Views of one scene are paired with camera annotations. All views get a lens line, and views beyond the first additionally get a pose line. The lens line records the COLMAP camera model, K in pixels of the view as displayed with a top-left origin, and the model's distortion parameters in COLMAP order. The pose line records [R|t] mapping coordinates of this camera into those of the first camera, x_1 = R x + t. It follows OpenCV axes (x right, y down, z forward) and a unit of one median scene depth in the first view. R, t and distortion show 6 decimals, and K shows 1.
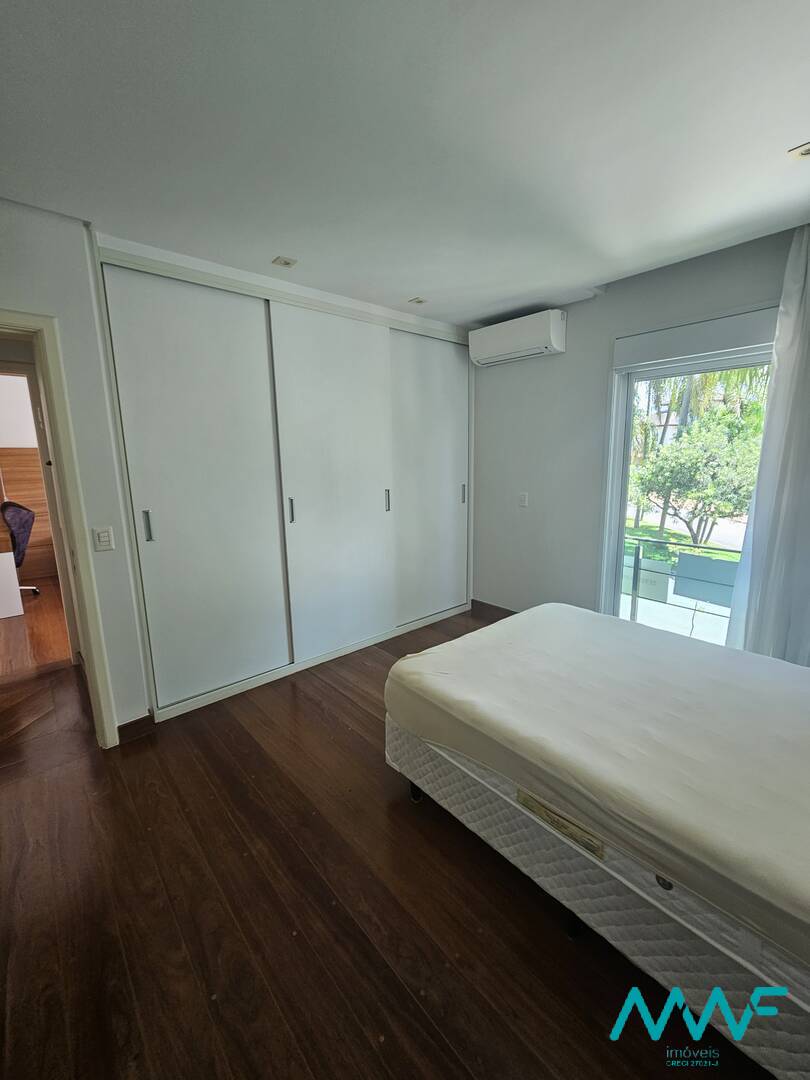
lens RADIAL K [[442.2, 0, 412.2], [0, 442.2, 537.5], [0, 0, 1]] dist [-0.001850, 0.001988]
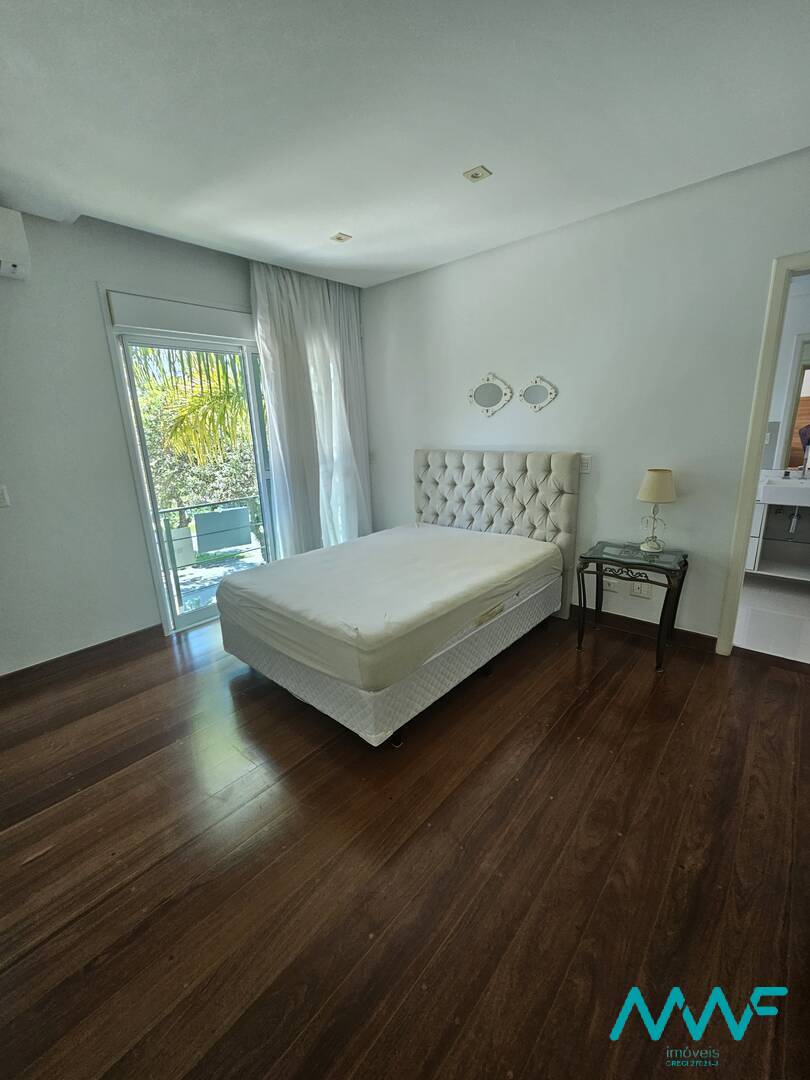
lens RADIAL K [[442.2, 0, 412.0], [0, 442.2, 540.7], [0, 0, 1]] dist [-0.001850, 0.001988]
pose [[-0.118603, -0.230641, 0.965784, -1.080830], [0.220245, 0.942309, 0.252082, -0.134006], [-0.968208, 0.242606, -0.060963, 1.124369]]
